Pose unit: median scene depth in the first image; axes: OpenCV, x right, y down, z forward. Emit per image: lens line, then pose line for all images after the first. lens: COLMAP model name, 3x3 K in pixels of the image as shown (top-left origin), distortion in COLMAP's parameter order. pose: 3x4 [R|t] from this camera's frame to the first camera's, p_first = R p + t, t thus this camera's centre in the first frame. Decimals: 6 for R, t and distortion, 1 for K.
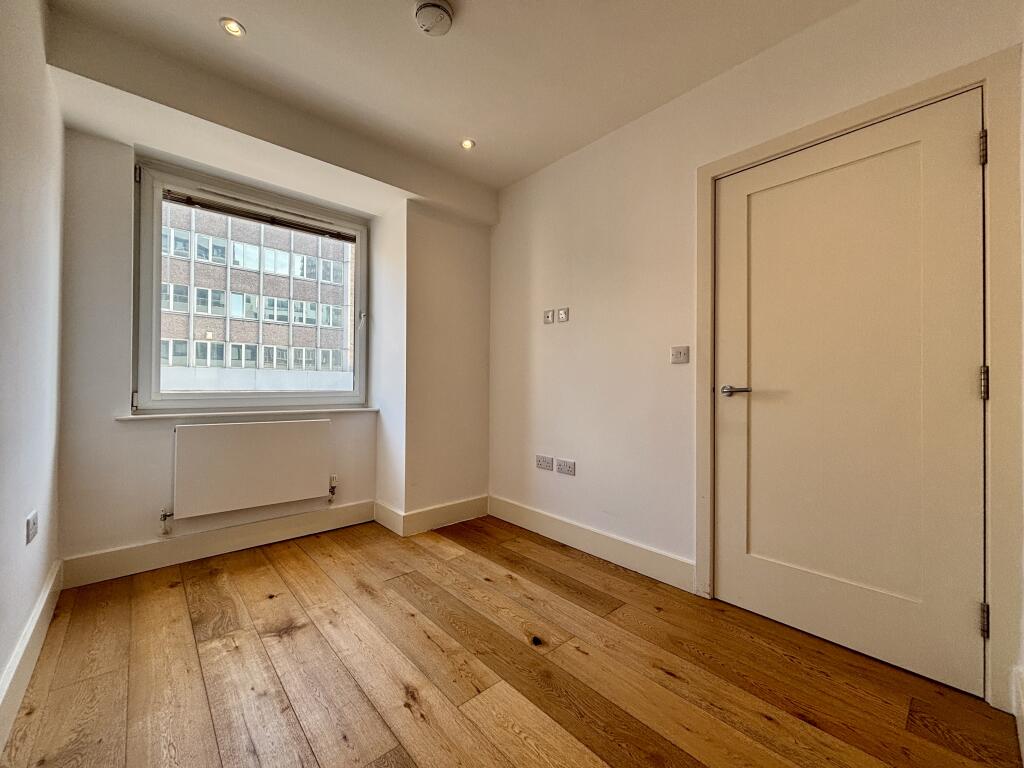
lens RADIAL K [[410.9, 0, 510.8], [0, 410.9, 385.6], [0, 0, 1]] dist [0.003784, -0.000166]
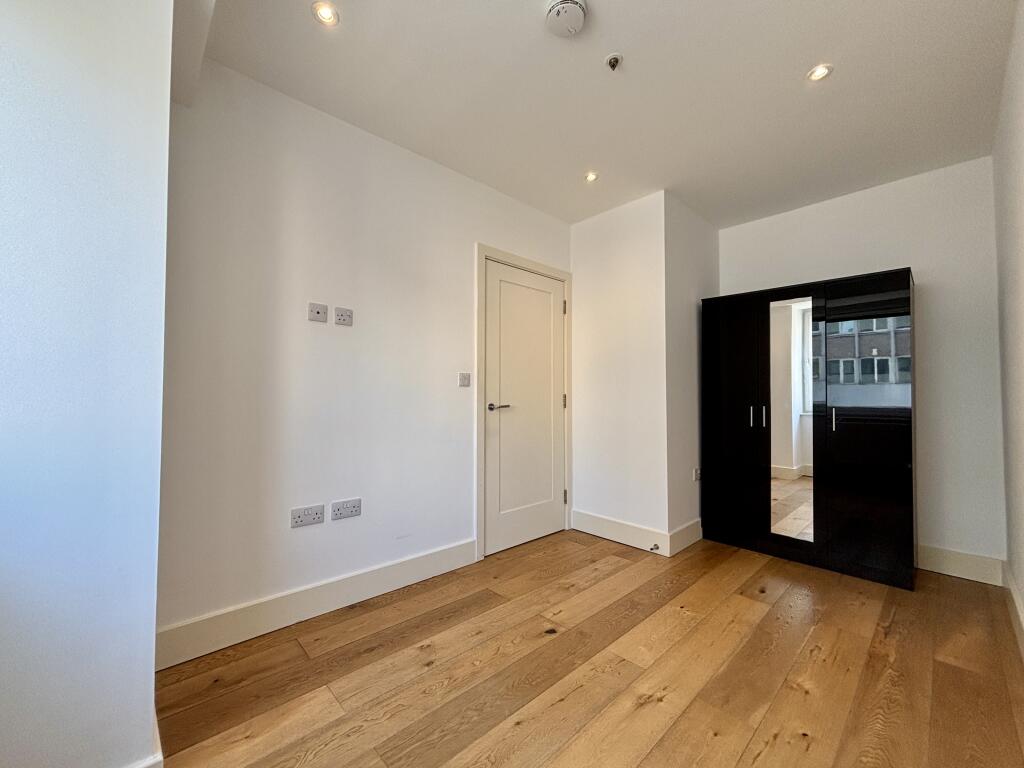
lens RADIAL K [[410.9, 0, 510.6], [0, 410.9, 383.8], [0, 0, 1]] dist [0.003784, -0.000166]
pose [[-0.011549, 0.017876, 0.999774, -0.832193], [-0.004379, 0.999830, -0.017928, -0.039680], [-0.999924, -0.004585, -0.011469, 0.853530]]
